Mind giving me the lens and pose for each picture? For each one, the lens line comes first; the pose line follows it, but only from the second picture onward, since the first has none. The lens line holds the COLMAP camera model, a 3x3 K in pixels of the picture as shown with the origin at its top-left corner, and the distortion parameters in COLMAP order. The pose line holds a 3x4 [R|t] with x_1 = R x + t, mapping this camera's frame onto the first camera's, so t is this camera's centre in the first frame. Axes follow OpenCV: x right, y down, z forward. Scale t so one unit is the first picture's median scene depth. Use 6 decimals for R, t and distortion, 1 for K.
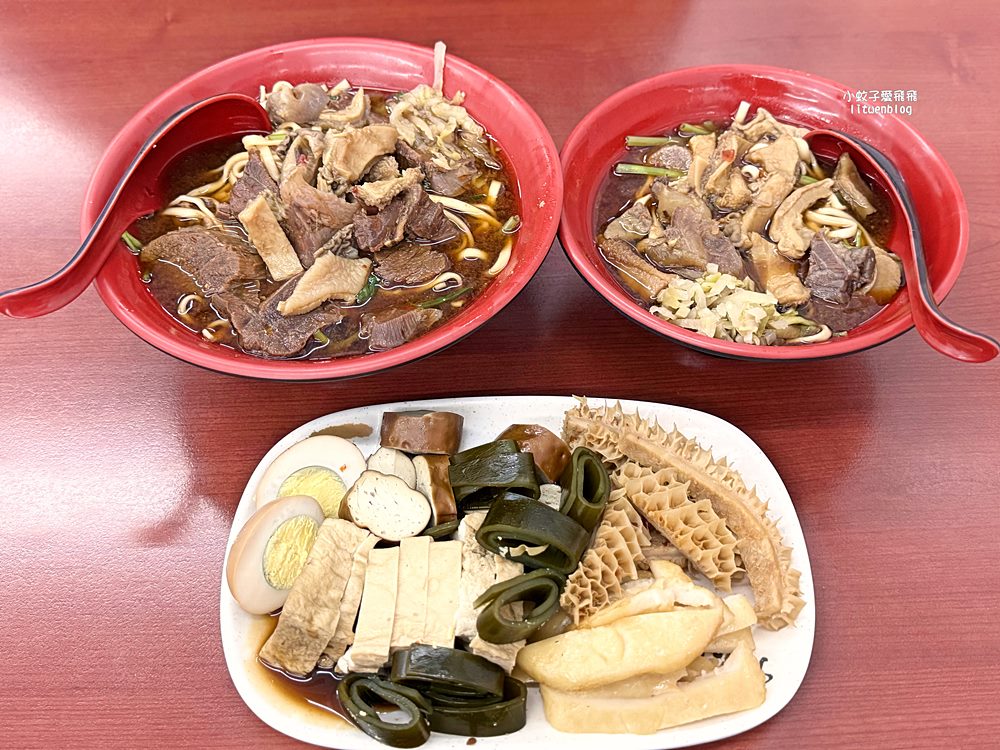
lens RADIAL K [[1028.1, 0, 500.0], [0, 1028.1, 375.0], [0, 0, 1]] dist [0.172653, -0.436403]
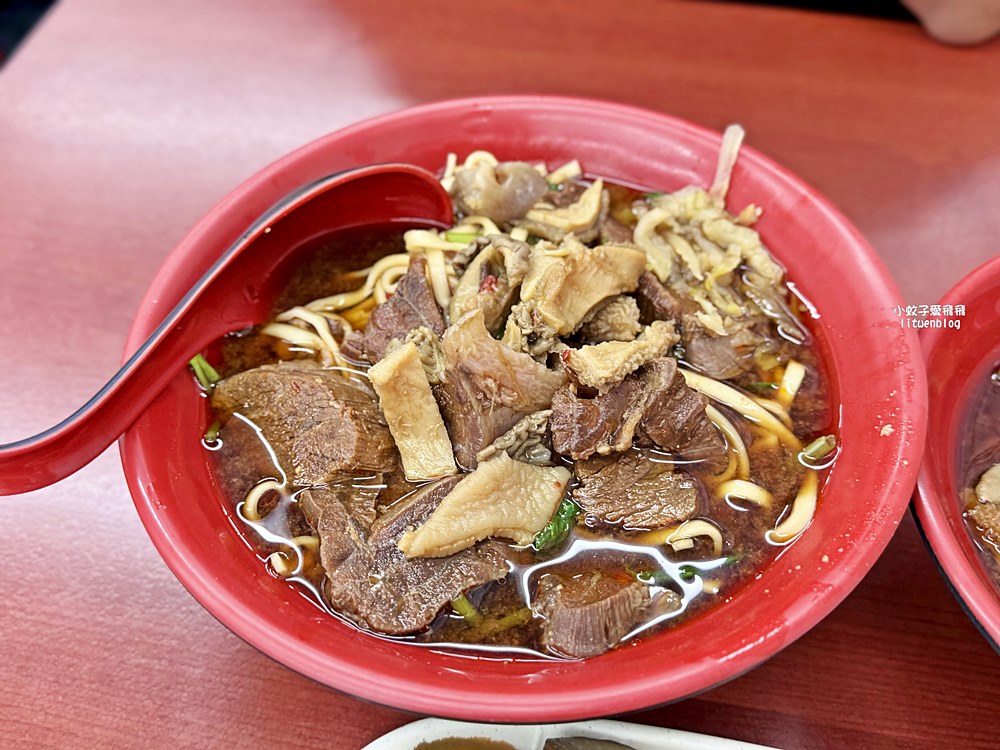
lens RADIAL K [[1028.1, 0, 500.0], [0, 1028.1, 375.0], [0, 0, 1]] dist [0.172653, -0.436403]
pose [[0.973559, 0.173580, -0.148502, -0.080655], [-0.180347, 0.983040, -0.033282, -0.130519], [0.140206, 0.059184, 0.988352, 0.383973]]
